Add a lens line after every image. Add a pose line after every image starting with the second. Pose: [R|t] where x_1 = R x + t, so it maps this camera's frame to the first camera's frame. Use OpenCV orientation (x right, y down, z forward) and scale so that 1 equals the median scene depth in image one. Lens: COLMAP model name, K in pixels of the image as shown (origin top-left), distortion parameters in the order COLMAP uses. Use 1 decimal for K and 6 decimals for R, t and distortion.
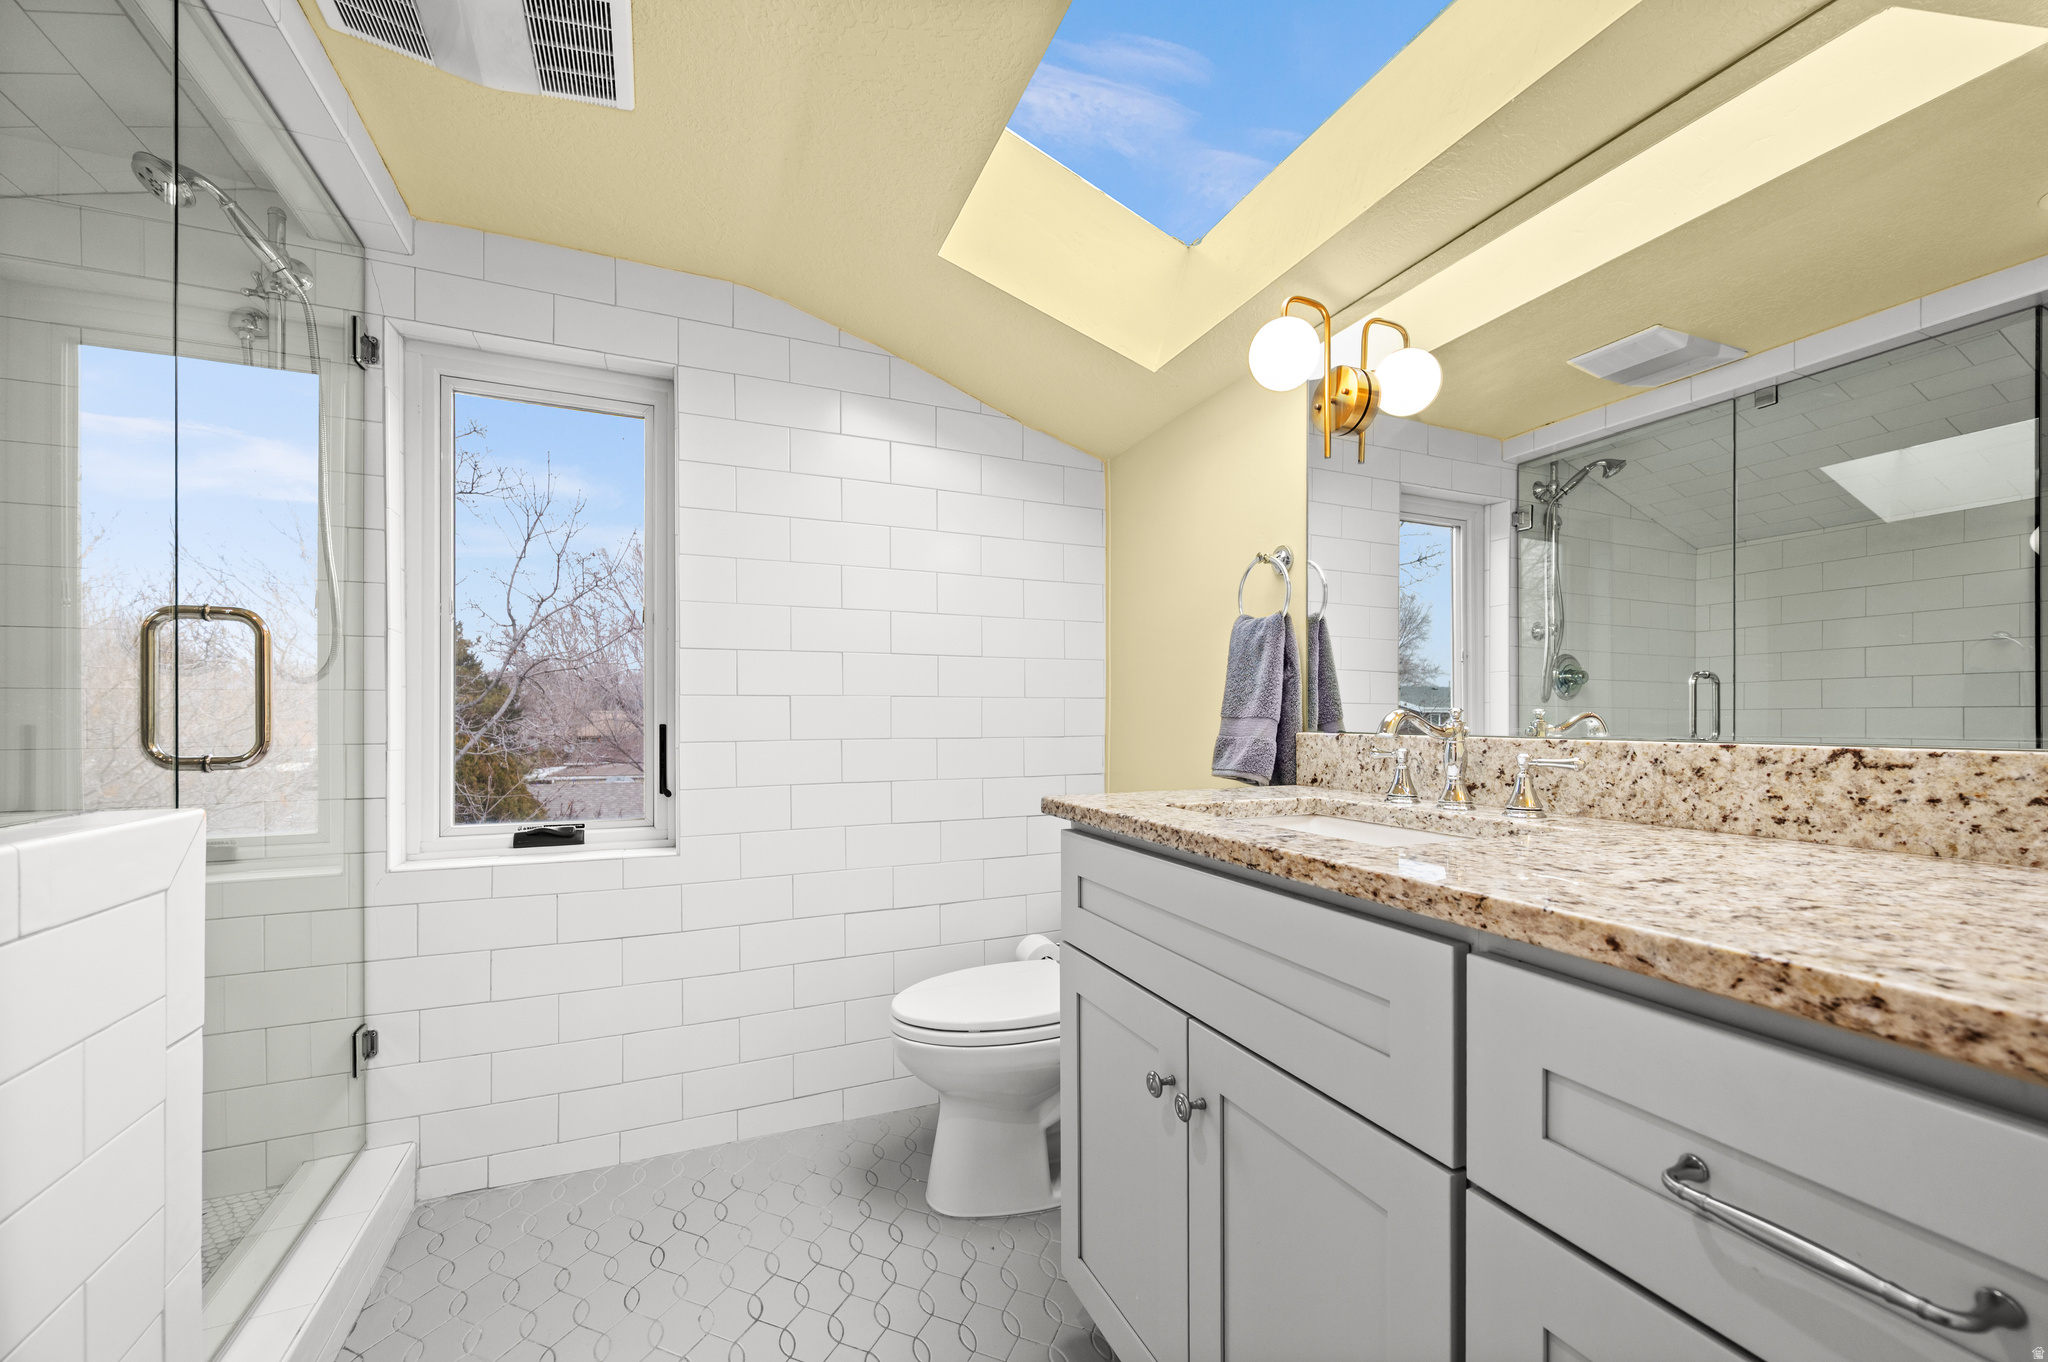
lens RADIAL K [[817.4, 0, 1051.9], [0, 817.4, 717.7], [0, 0, 1]] dist [-0.002621, 0.000659]
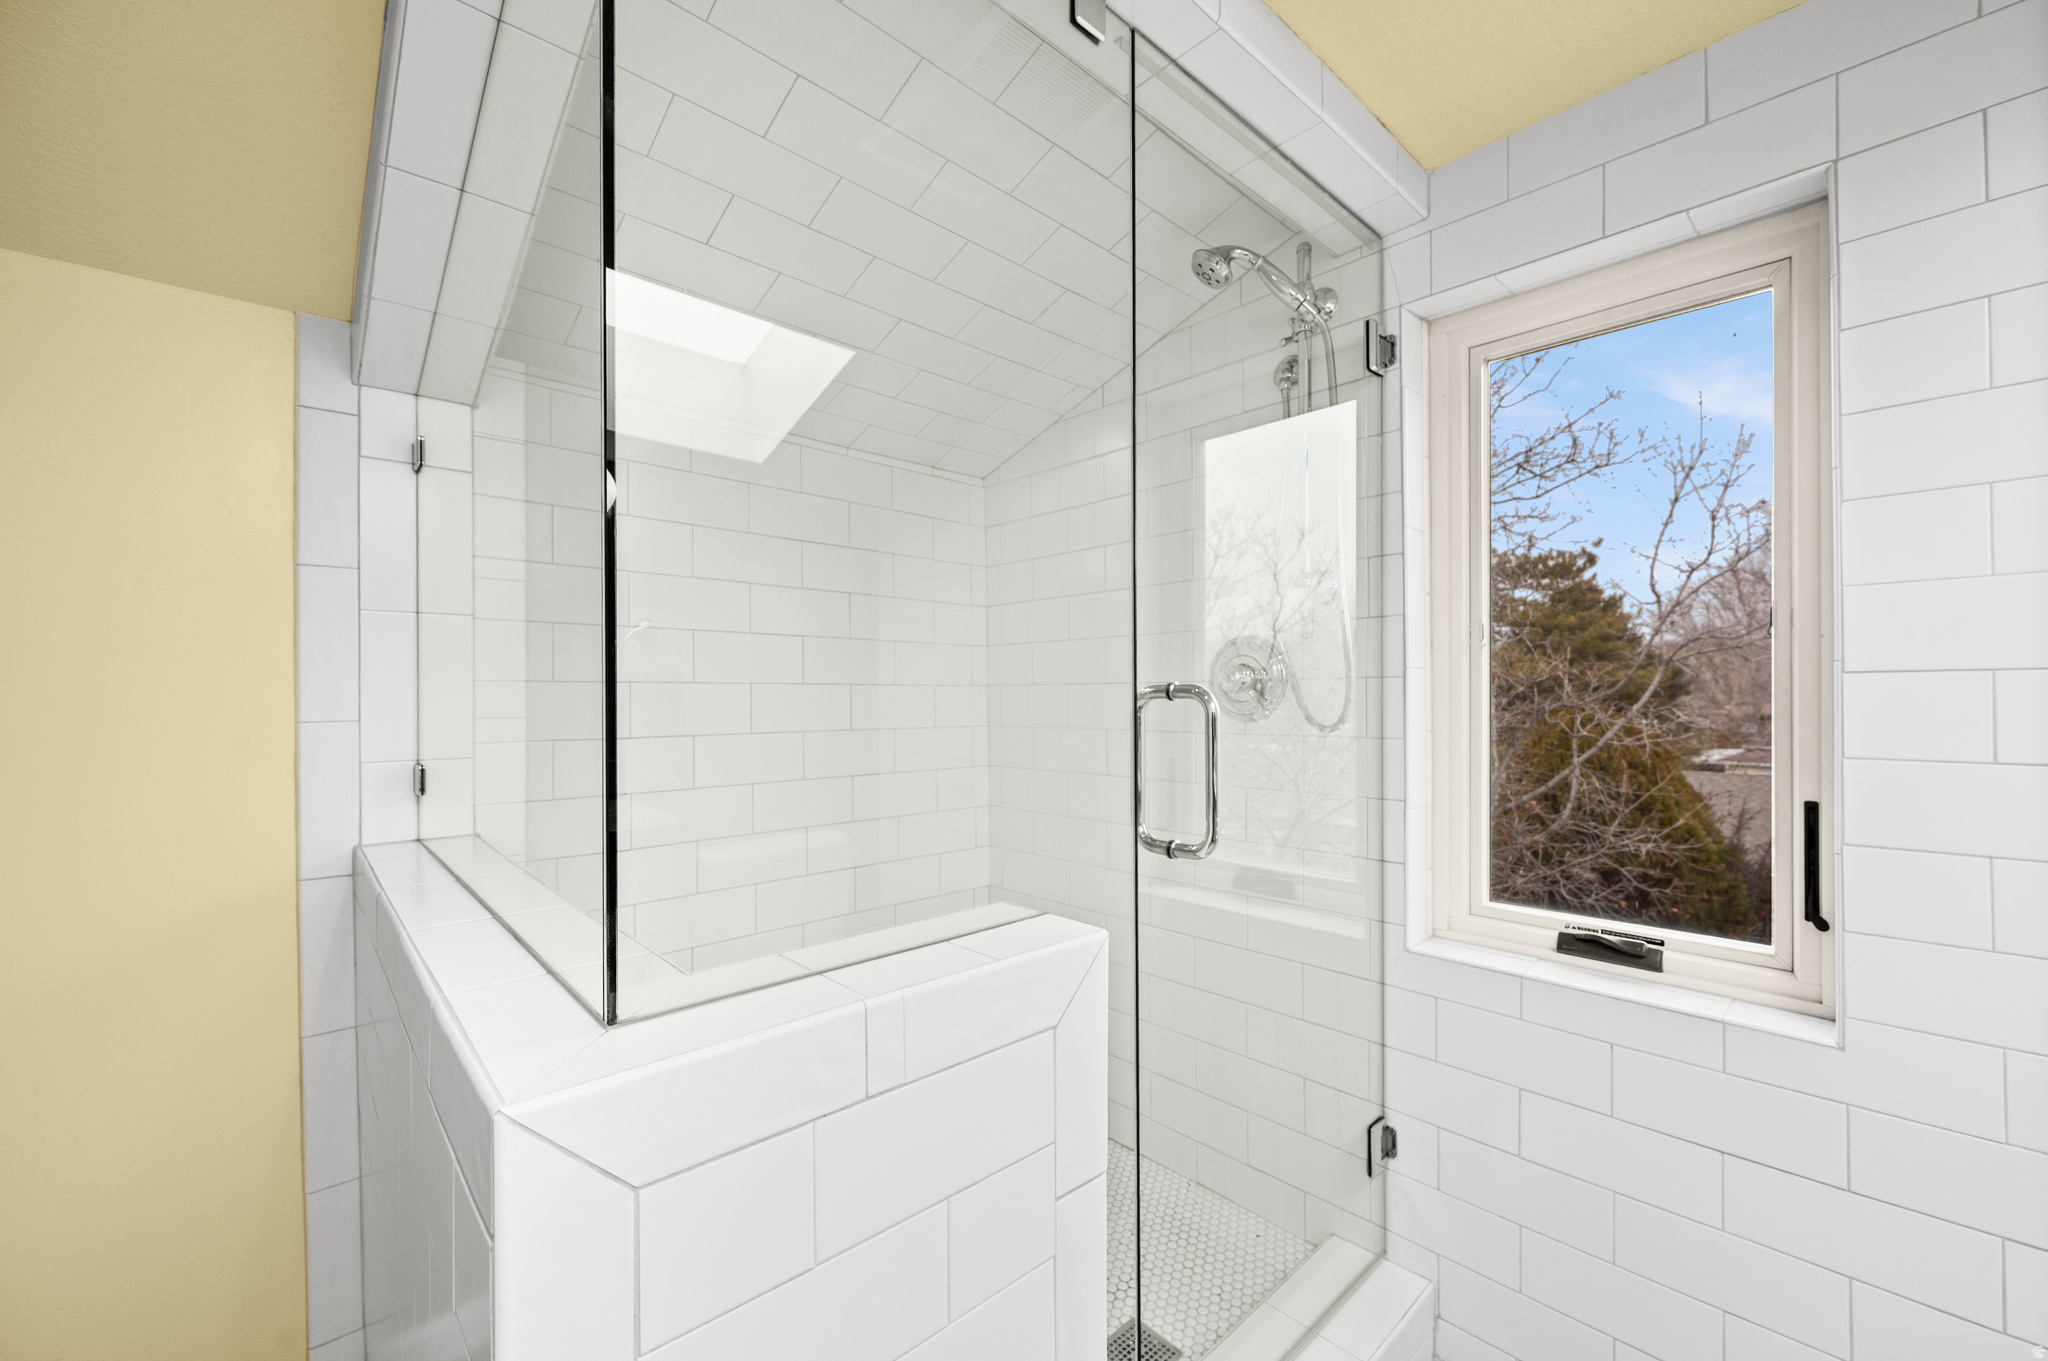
lens RADIAL K [[817.4, 0, 1027.0], [0, 817.4, 689.2], [0, 0, 1]] dist [-0.002621, 0.000659]
pose [[0.304102, -0.001558, -0.952638, -0.115801], [0.002385, 0.999997, -0.000874, -0.086715], [0.952637, -0.002006, 0.304104, 0.360348]]
